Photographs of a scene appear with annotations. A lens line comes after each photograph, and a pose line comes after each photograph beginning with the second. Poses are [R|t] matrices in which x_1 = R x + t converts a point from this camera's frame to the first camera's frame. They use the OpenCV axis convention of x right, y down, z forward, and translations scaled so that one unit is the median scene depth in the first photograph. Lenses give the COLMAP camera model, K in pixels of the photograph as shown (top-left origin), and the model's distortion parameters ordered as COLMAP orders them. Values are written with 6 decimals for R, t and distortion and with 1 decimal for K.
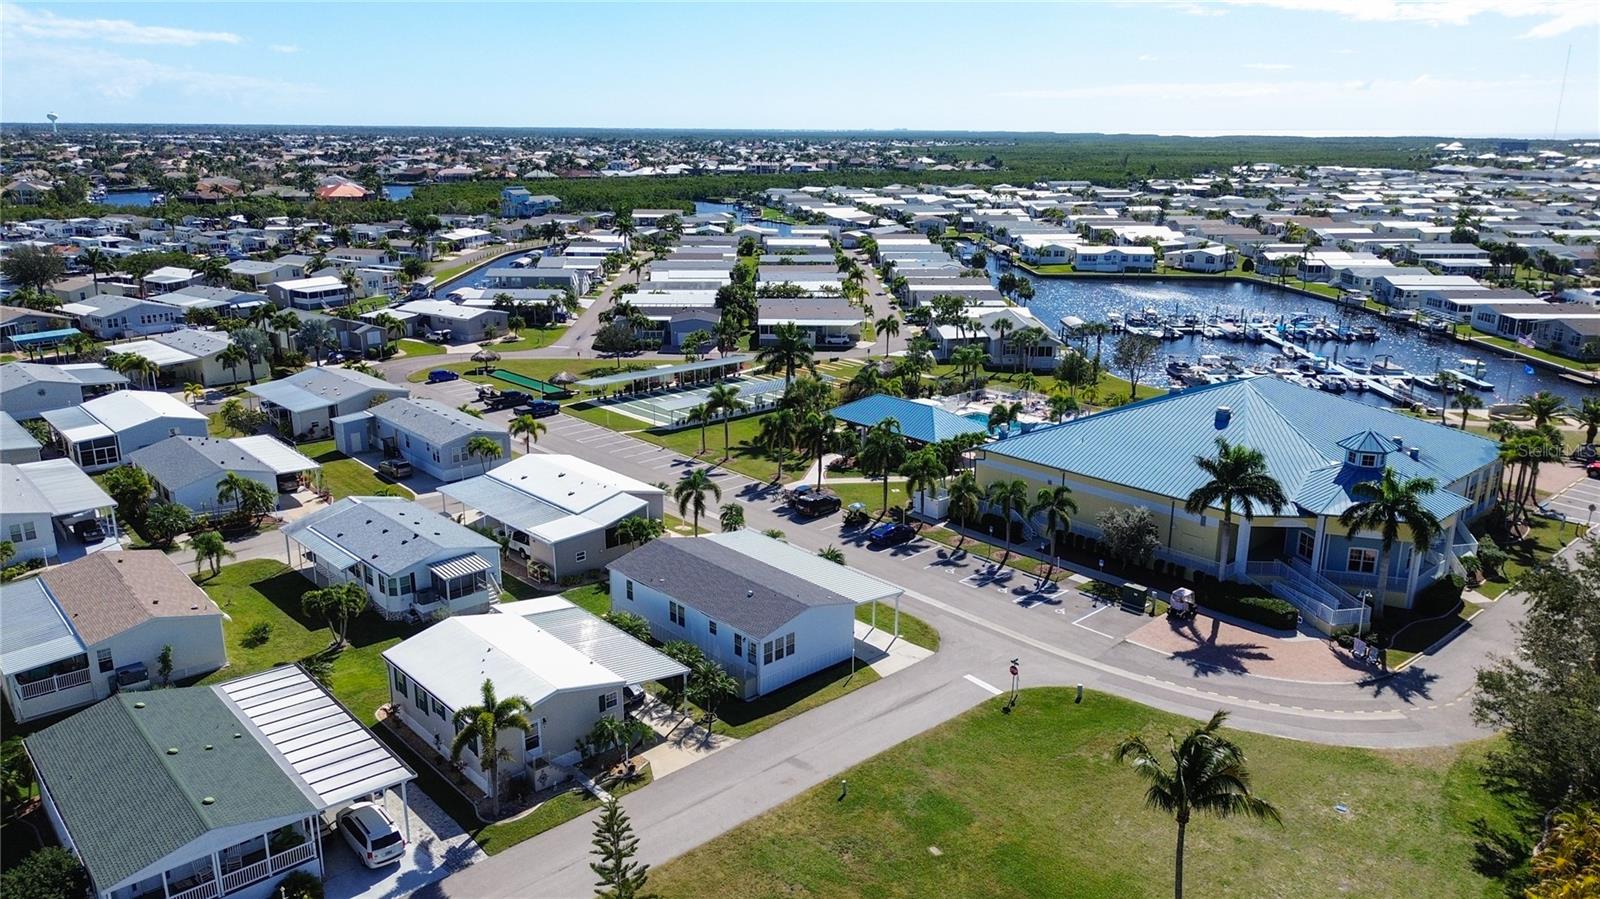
lens RADIAL K [[1132.5, 0, 801.5], [0, 1132.5, 453.9], [0, 0, 1]] dist [0.075476, -0.075095]
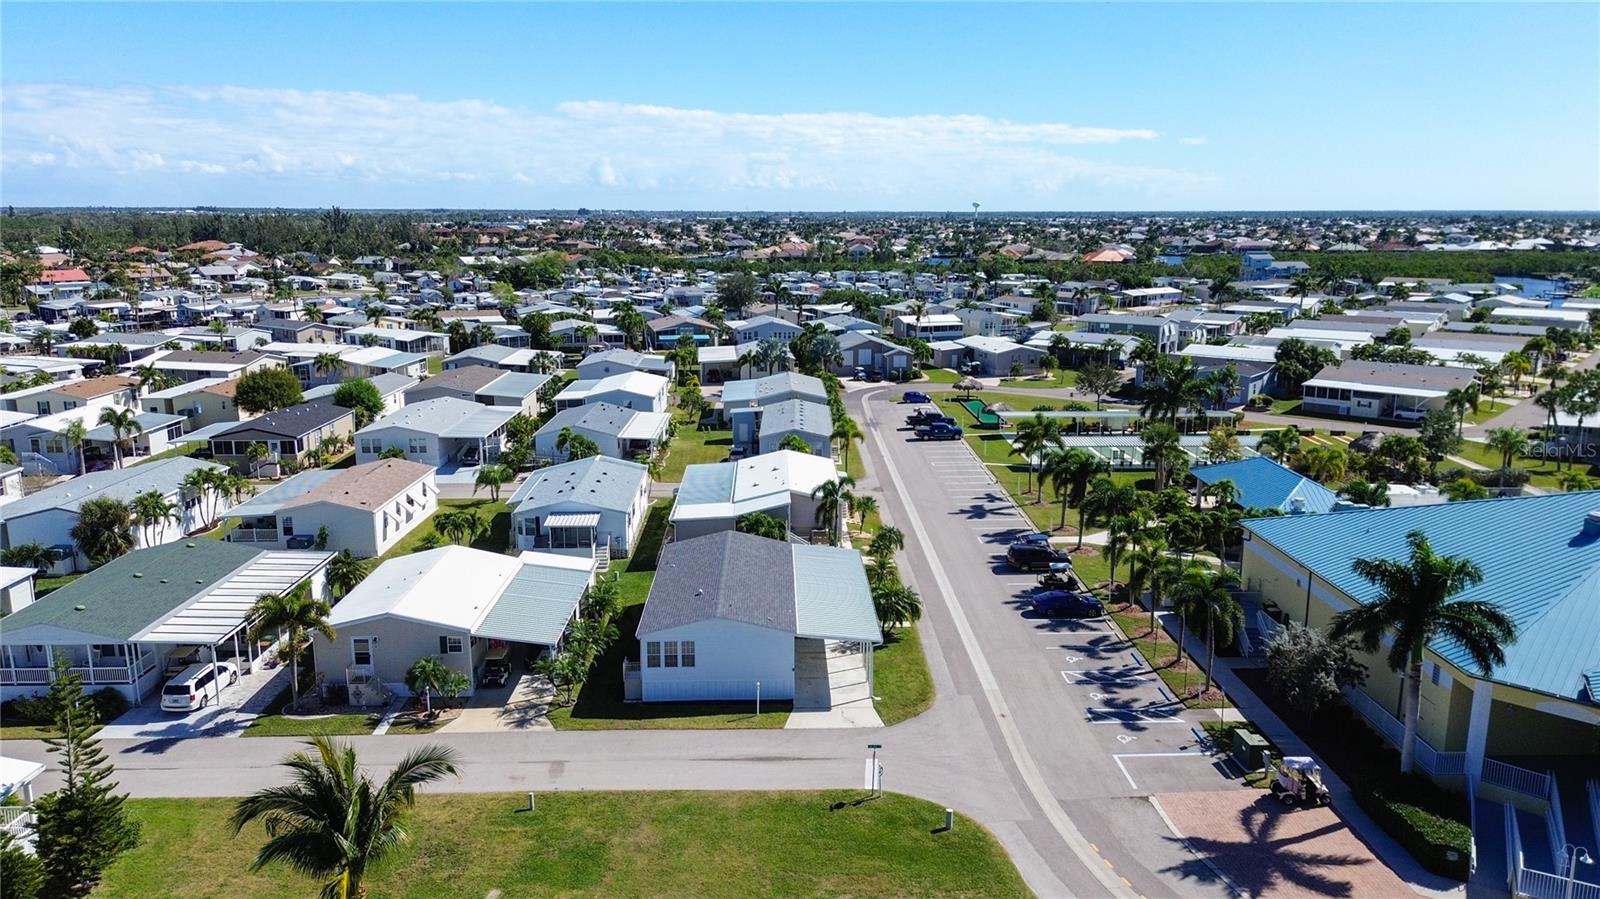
lens RADIAL K [[1142.7, 0, 802.7], [0, 1142.7, 450.6], [0, 0, 1]] dist [0.073603, -0.074211]
pose [[0.755513, 0.132551, -0.641584, 0.458736], [-0.179829, 0.983661, -0.008538, 0.007137], [0.629969, 0.121826, 0.767005, 0.291211]]
